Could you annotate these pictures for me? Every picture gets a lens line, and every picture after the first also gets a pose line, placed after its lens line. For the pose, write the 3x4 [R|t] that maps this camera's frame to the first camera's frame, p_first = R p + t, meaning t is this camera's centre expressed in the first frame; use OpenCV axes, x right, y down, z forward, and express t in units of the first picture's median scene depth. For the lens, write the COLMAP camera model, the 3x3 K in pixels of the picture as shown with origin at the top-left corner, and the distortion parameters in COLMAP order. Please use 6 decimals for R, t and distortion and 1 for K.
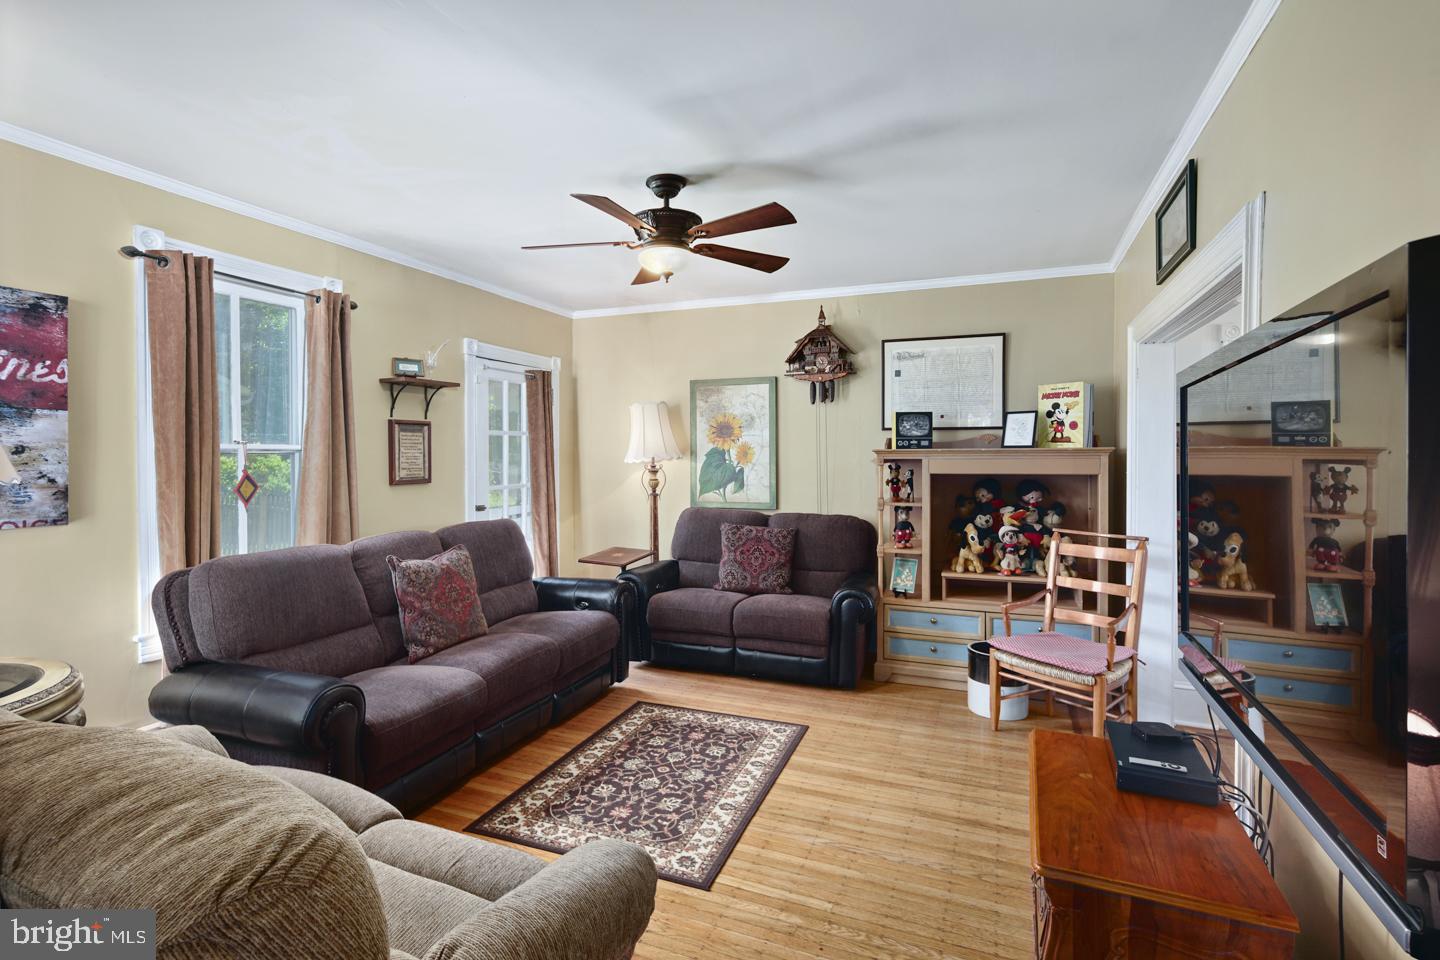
lens RADIAL K [[702.9, 0, 703.1], [0, 702.9, 459.8], [0, 0, 1]] dist [0.005432, -0.000677]
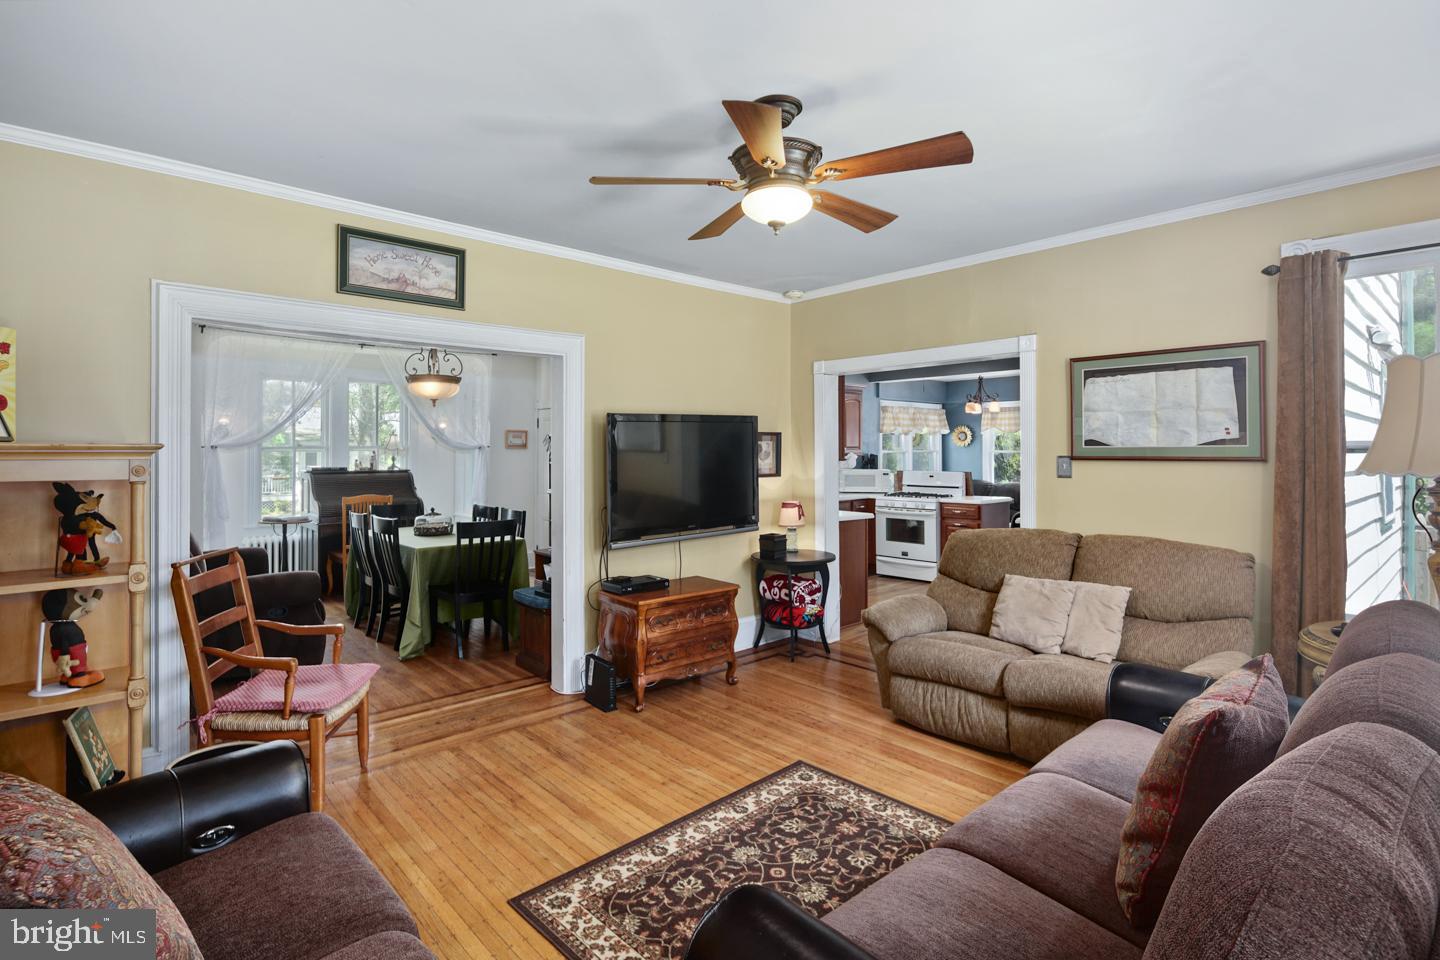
lens RADIAL K [[702.9, 0, 714.5], [0, 702.9, 446.9], [0, 0, 1]] dist [0.005432, -0.000677]
pose [[-0.910321, 0.002404, 0.413896, -0.266840], [0.004267, 0.999985, 0.003574, -0.014935], [-0.413881, 0.005020, -0.910317, 1.485977]]
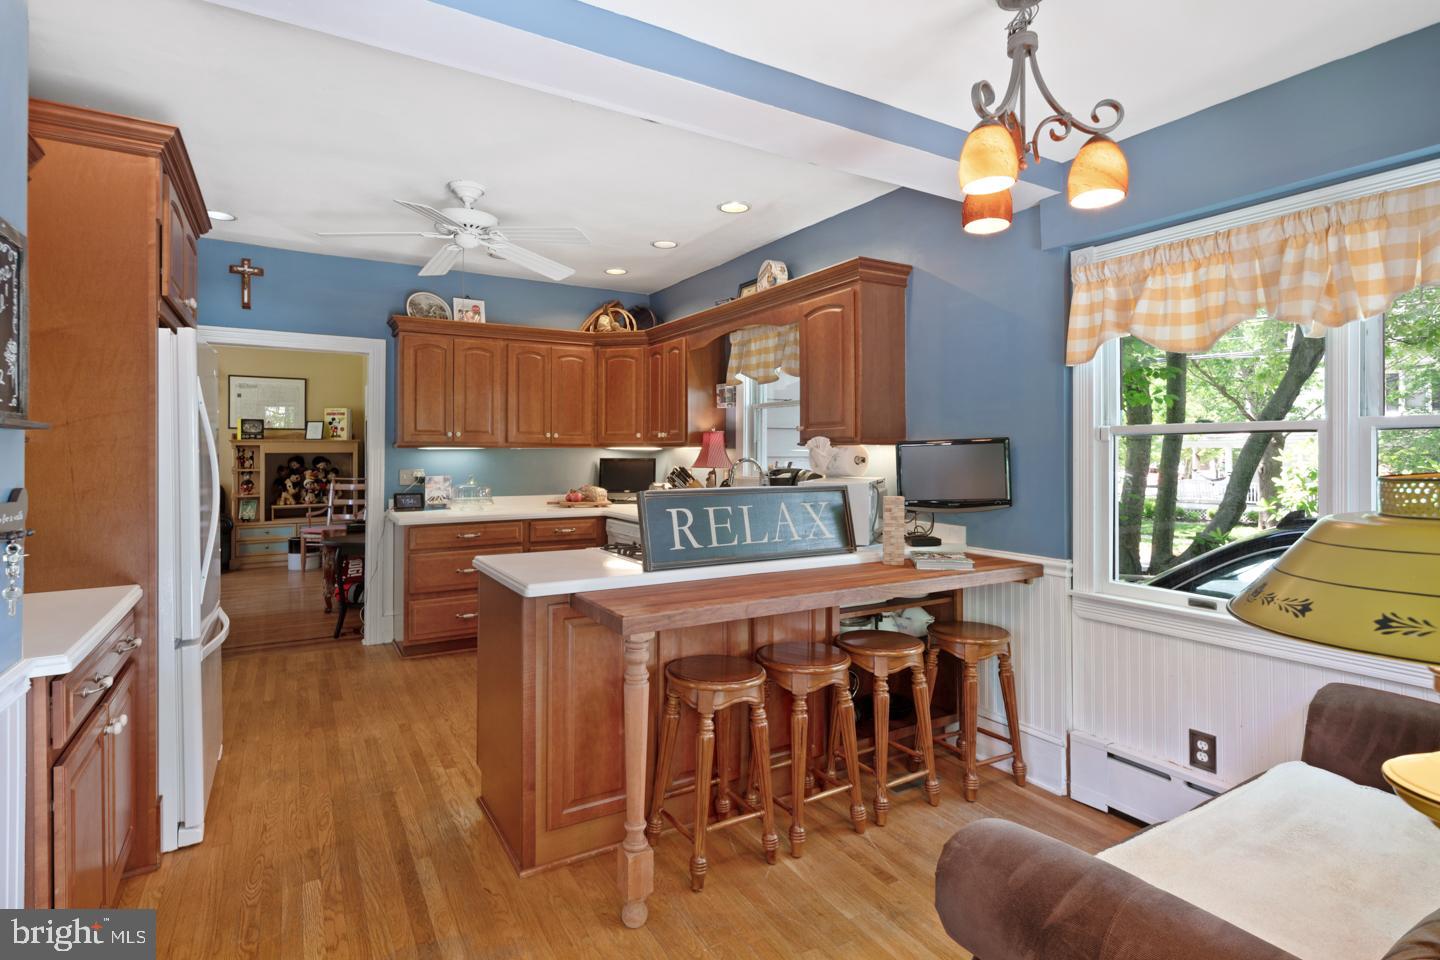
lens RADIAL K [[702.9, 0, 707.6], [0, 702.9, 448.7], [0, 0, 1]] dist [0.005432, -0.000677]
pose [[0.589850, 0.001717, 0.807511, -0.591623], [0.007274, 0.999946, -0.007440, 0.036726], [-0.807480, 0.010262, 0.589805, -1.261057]]
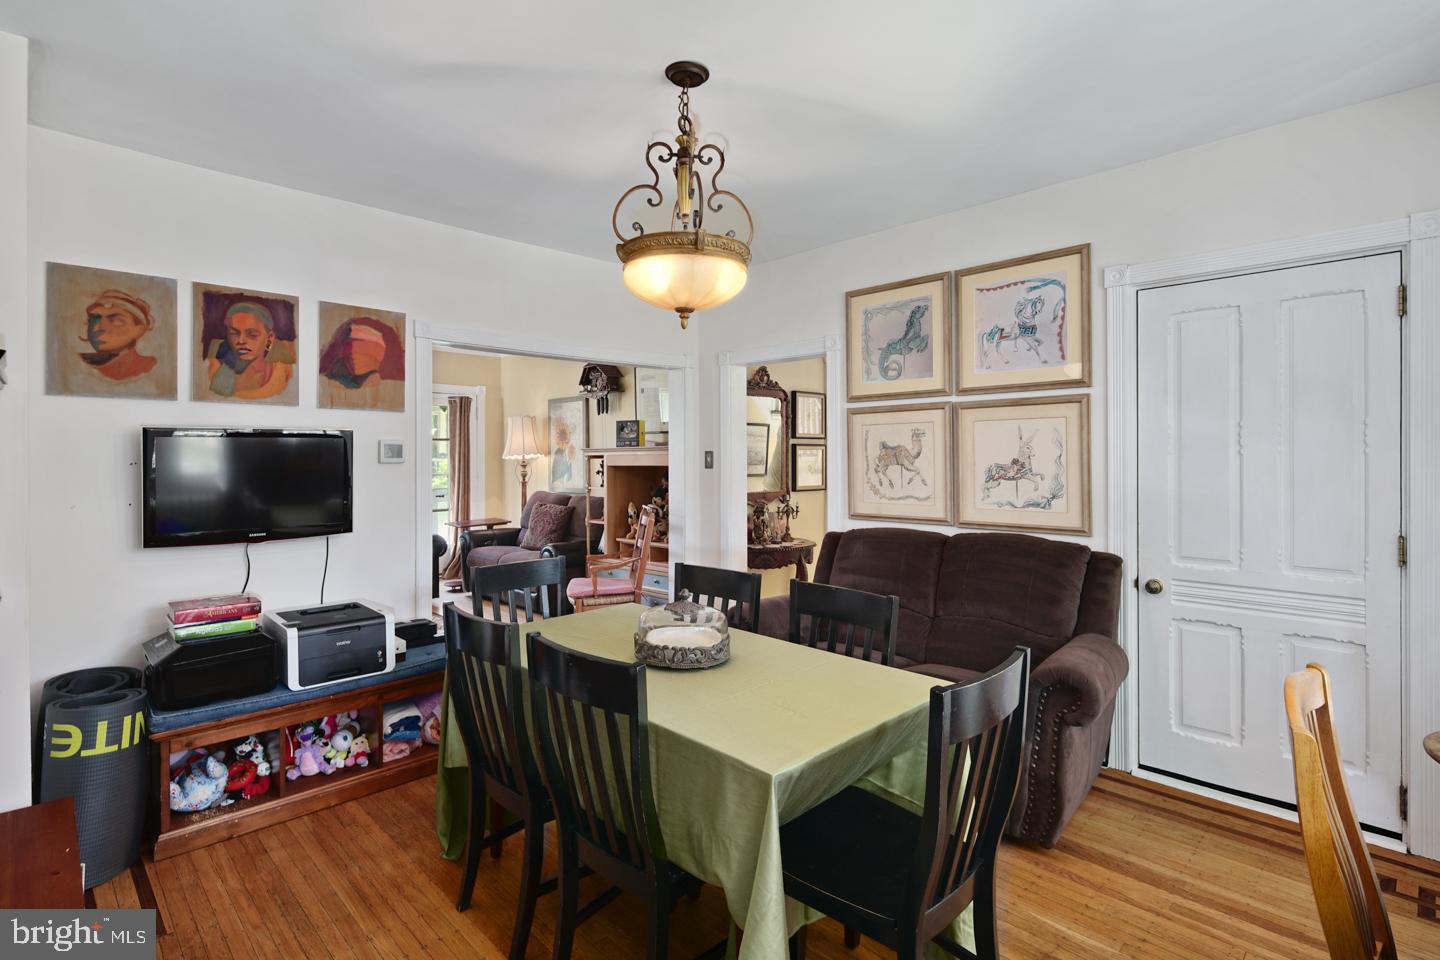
lens RADIAL K [[702.9, 0, 720.6], [0, 702.9, 465.9], [0, 0, 1]] dist [0.005432, -0.000677]
pose [[0.931574, 0.001017, -0.363550, 1.226421], [-0.001056, 0.999999, 0.000091, 0.024896], [0.363550, 0.000299, 0.931575, -0.247949]]
